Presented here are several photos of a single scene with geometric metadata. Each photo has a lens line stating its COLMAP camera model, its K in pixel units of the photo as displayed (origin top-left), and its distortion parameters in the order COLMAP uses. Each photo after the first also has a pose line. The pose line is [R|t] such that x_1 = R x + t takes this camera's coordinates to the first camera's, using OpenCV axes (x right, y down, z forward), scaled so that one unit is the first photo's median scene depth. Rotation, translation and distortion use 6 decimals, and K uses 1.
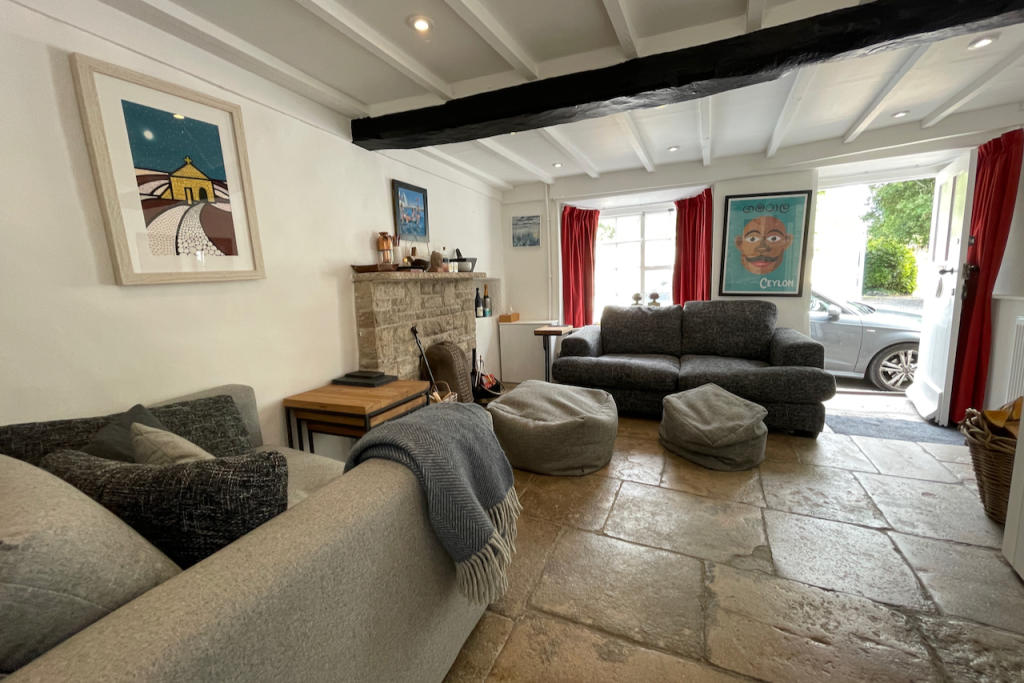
lens RADIAL K [[418.6, 0, 514.4], [0, 418.6, 343.6], [0, 0, 1]] dist [-0.001483, -0.000114]
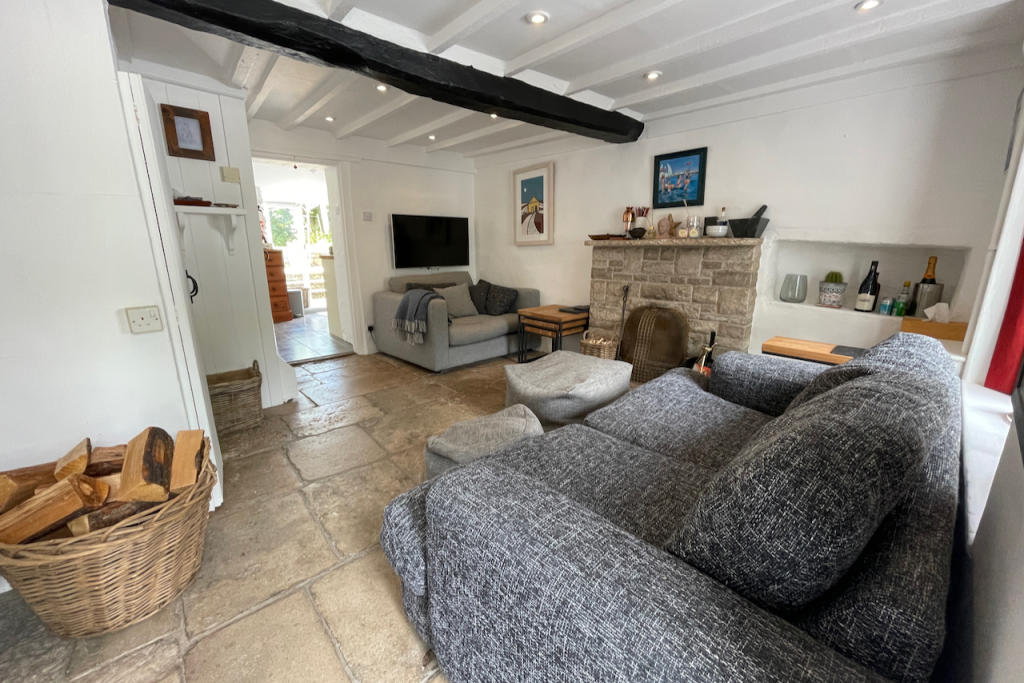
lens RADIAL K [[418.6, 0, 513.8], [0, 418.6, 345.5], [0, 0, 1]] dist [-0.001483, -0.000114]
pose [[-0.388627, 0.242348, -0.888952, 0.989640], [-0.124257, 0.942191, 0.311185, -0.210728], [0.912978, 0.231393, -0.336048, 1.138591]]
